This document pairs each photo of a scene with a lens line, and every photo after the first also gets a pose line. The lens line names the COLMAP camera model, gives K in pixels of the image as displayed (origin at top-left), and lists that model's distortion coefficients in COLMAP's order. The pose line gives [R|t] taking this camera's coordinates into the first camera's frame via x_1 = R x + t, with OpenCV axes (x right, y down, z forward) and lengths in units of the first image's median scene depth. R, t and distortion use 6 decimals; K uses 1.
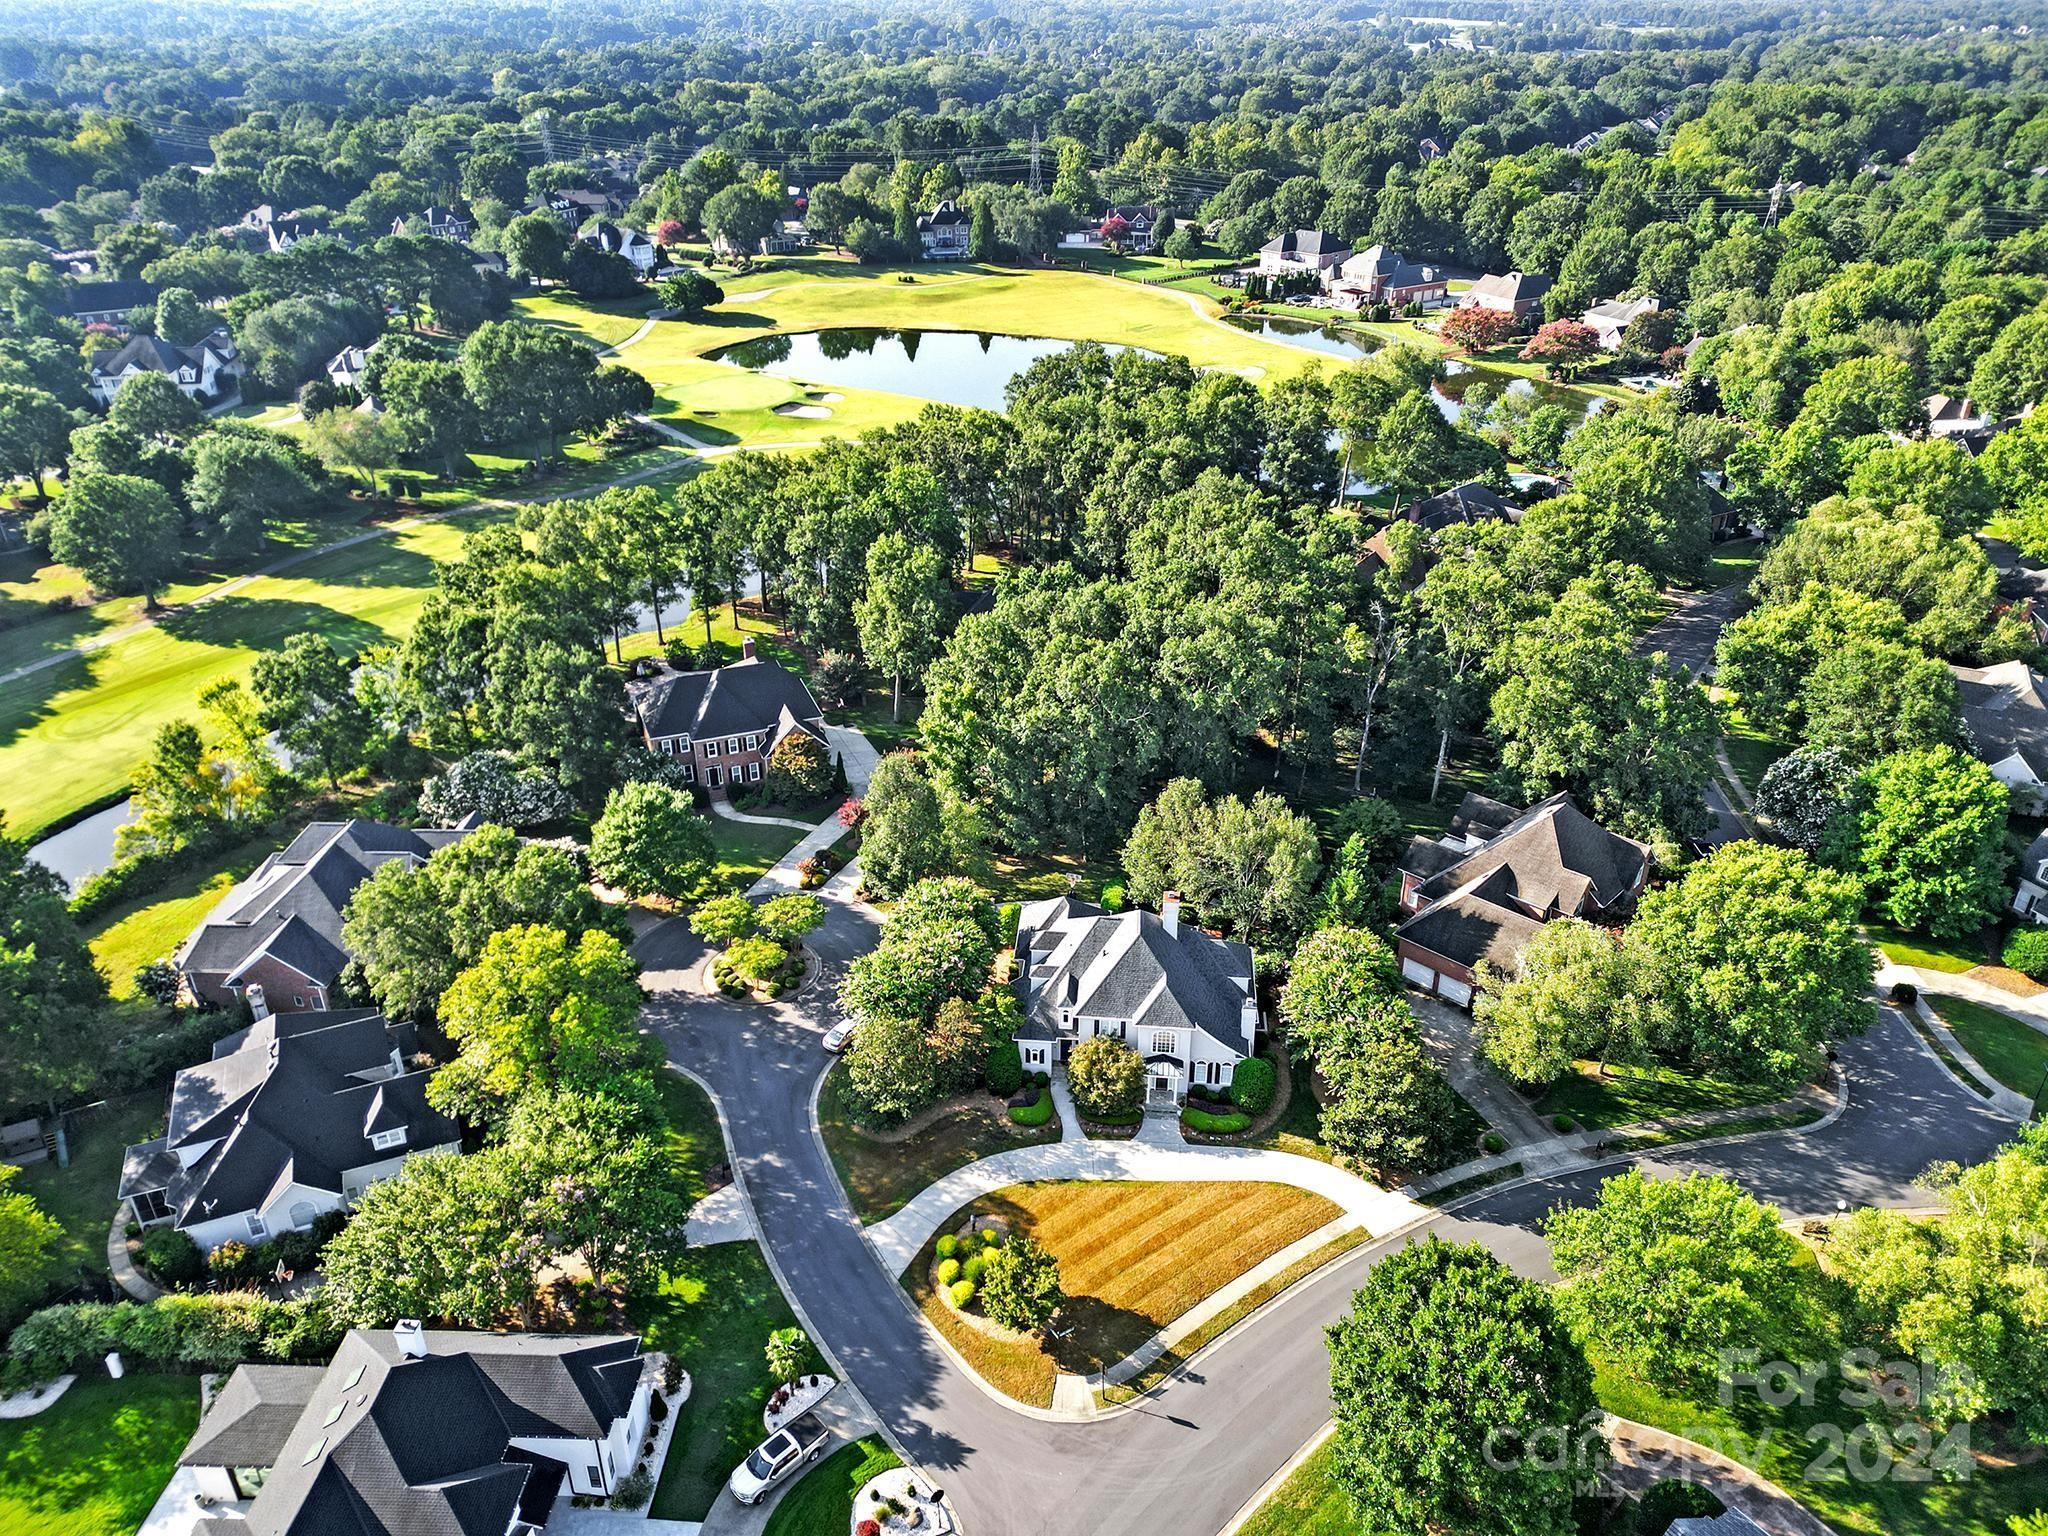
lens RADIAL K [[1449.9, 0, 1024.0], [0, 1449.9, 768.0], [0, 0, 1]] dist [0.089265, -0.083142]
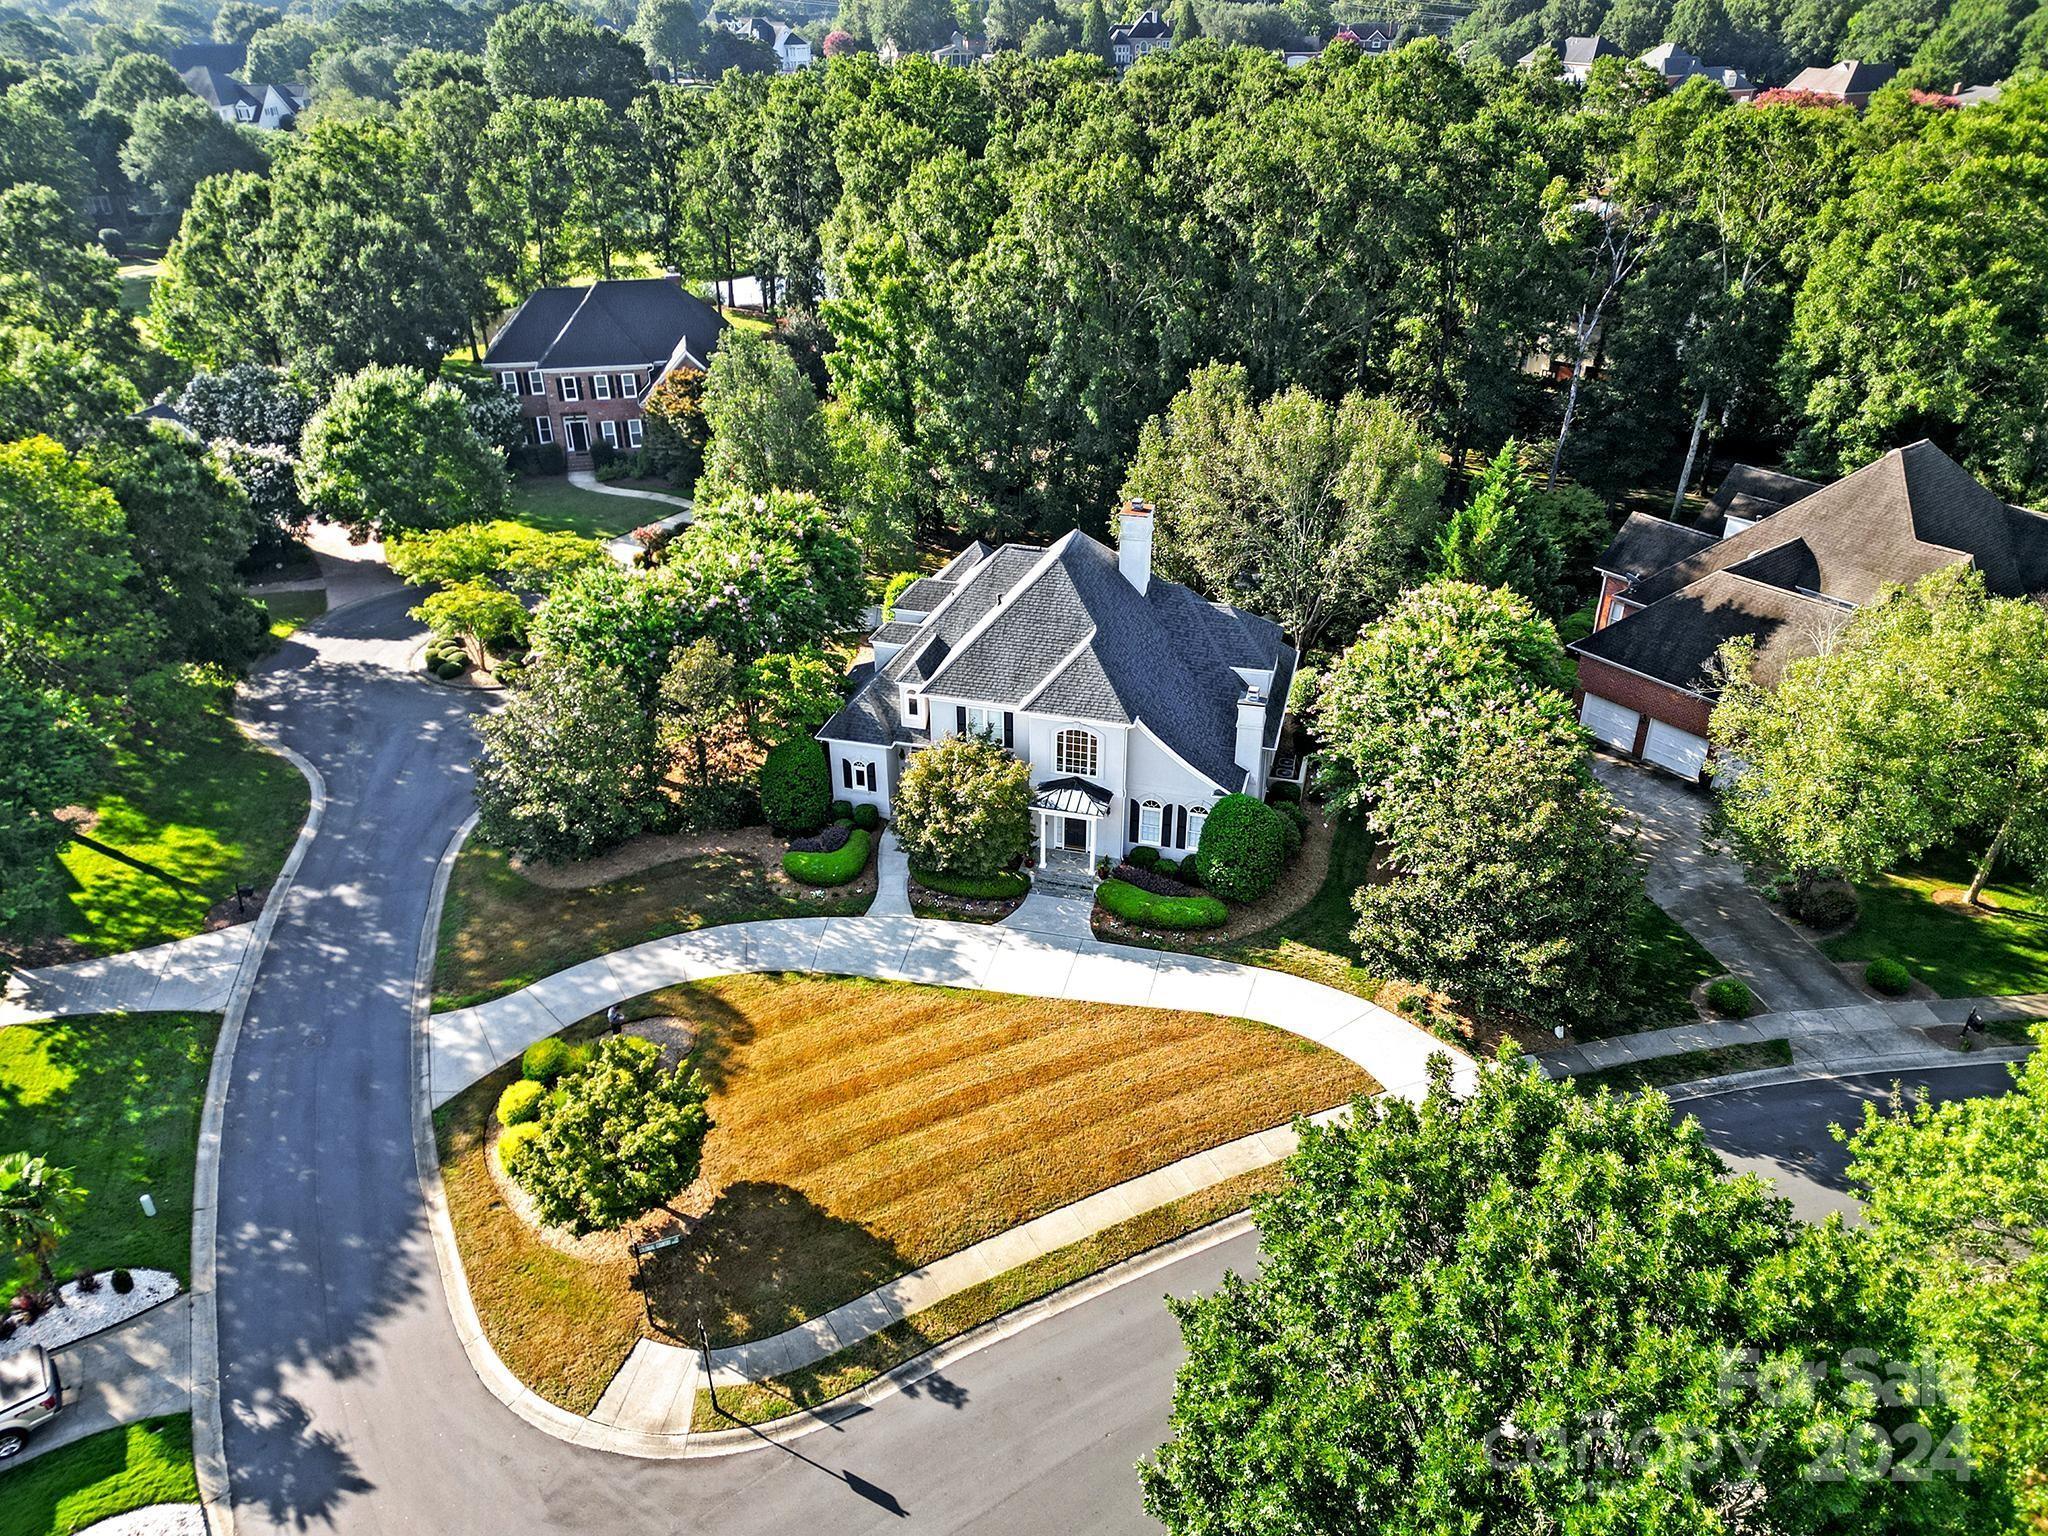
lens RADIAL K [[1449.9, 0, 1024.0], [0, 1449.9, 768.0], [0, 0, 1]] dist [0.089265, -0.083142]
pose [[0.985699, 0.081851, -0.147305, 0.157045], [-0.079676, 0.996608, 0.020611, 0.187988], [0.148492, -0.008580, 0.988876, 0.488511]]
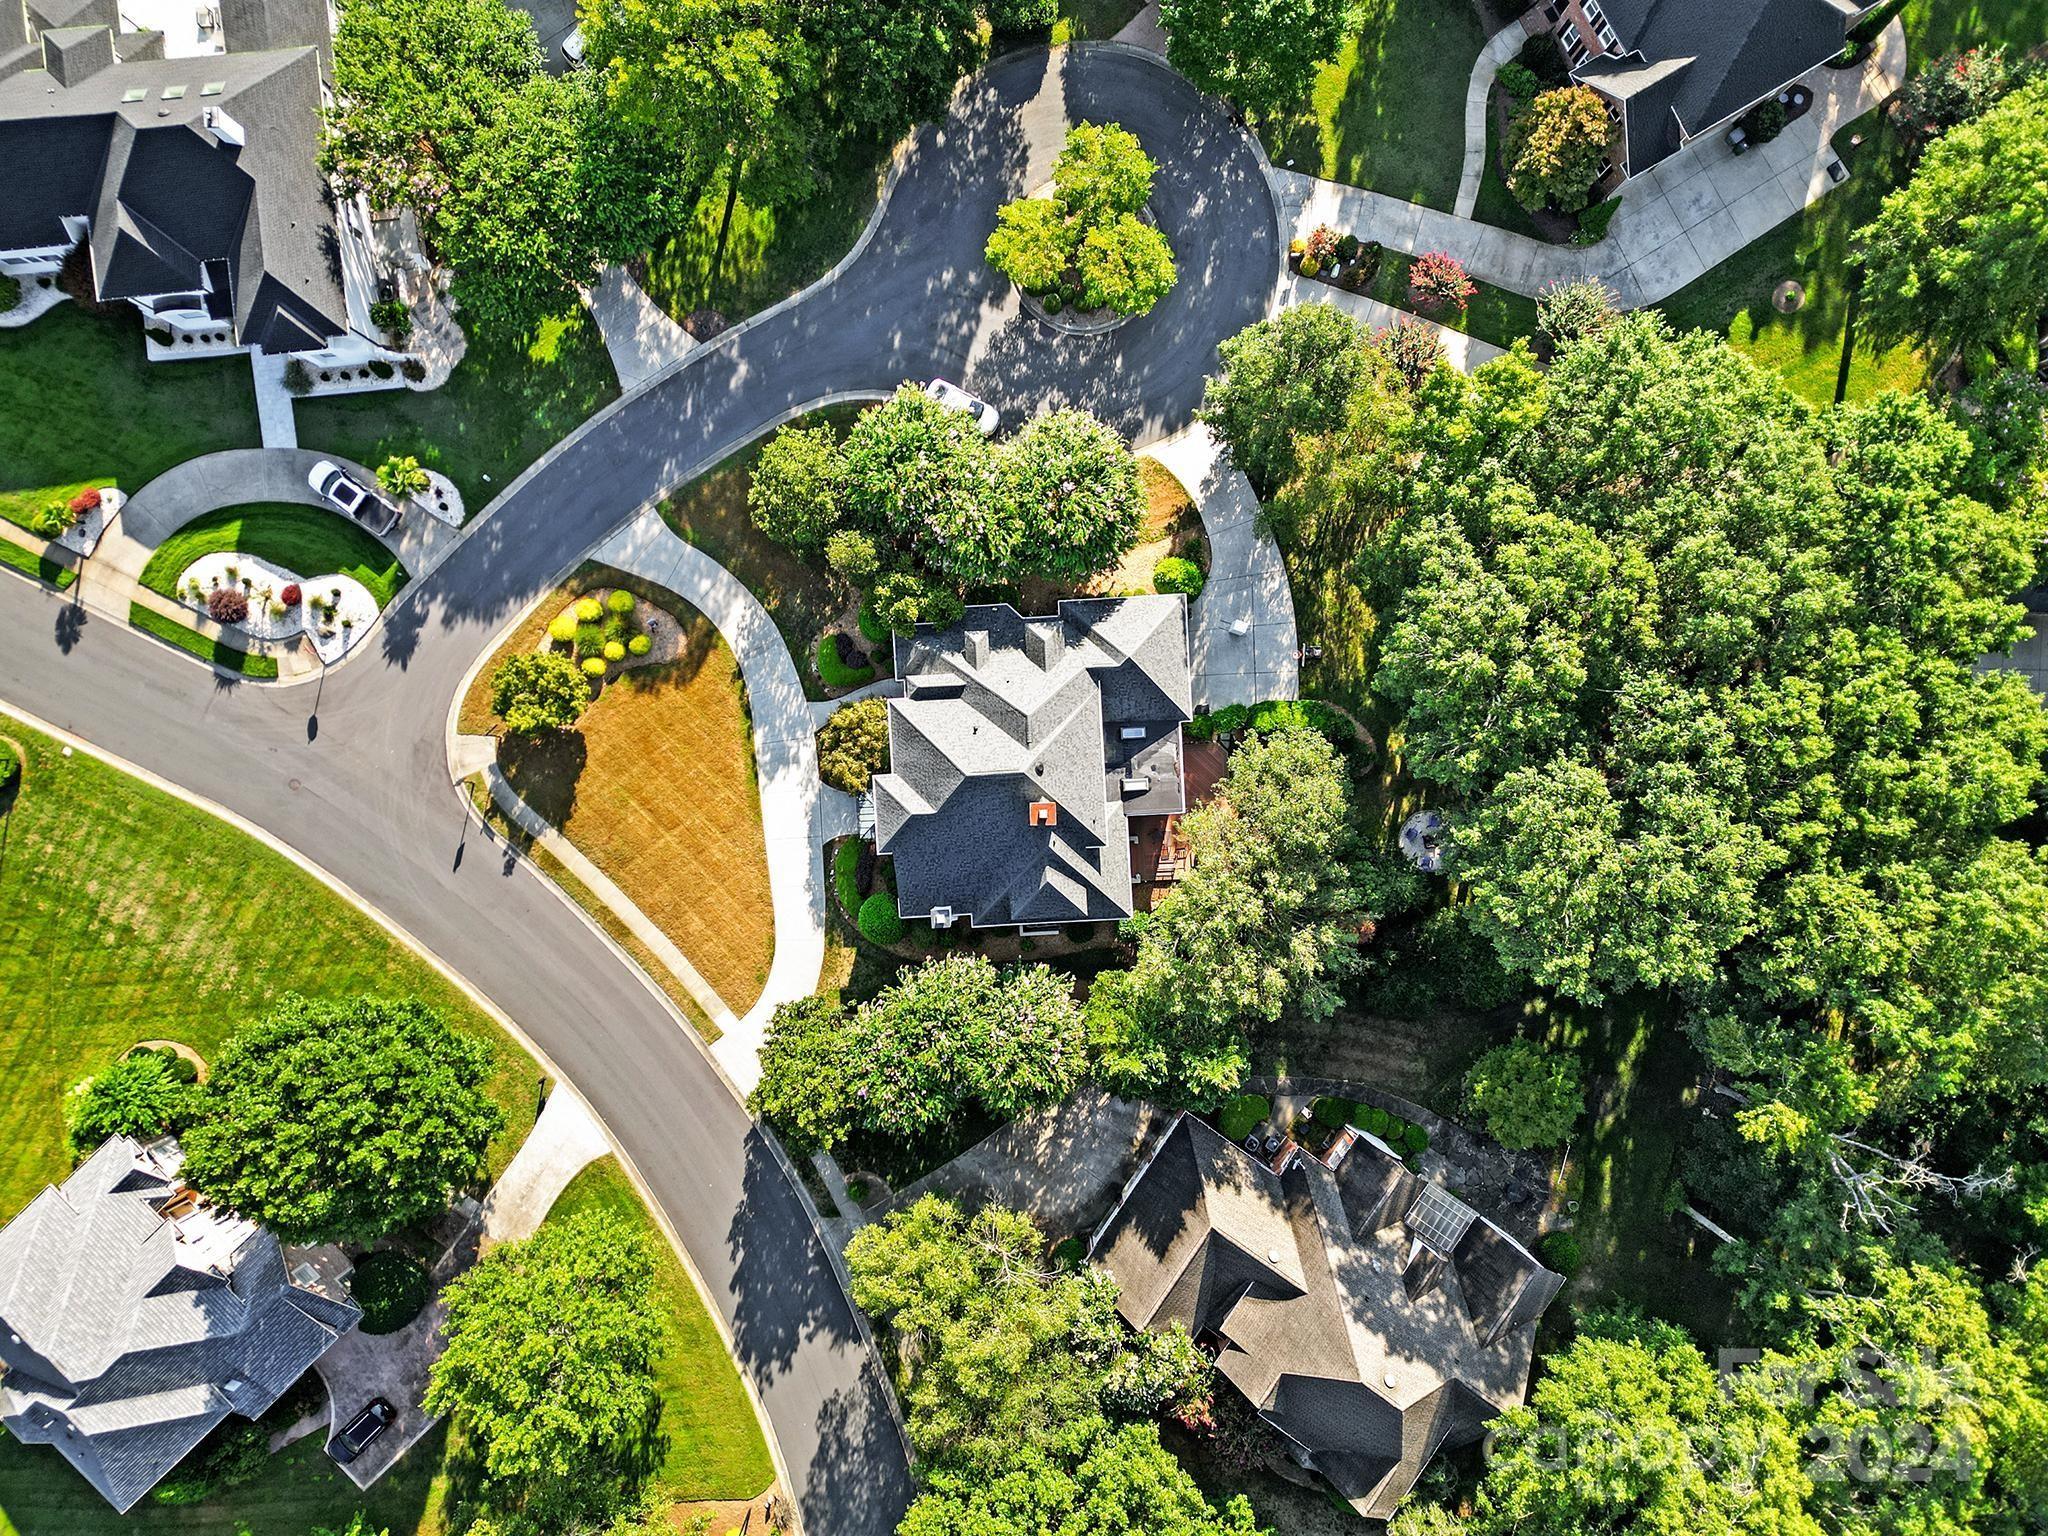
lens RADIAL K [[1449.9, 0, 1024.0], [0, 1449.9, 768.0], [0, 0, 1]] dist [0.089265, -0.083142]
pose [[0.146854, 0.989127, 0.007869, 0.077789], [-0.460801, 0.061371, 0.885379, -0.570072], [0.875269, -0.133648, 0.464803, 0.708113]]
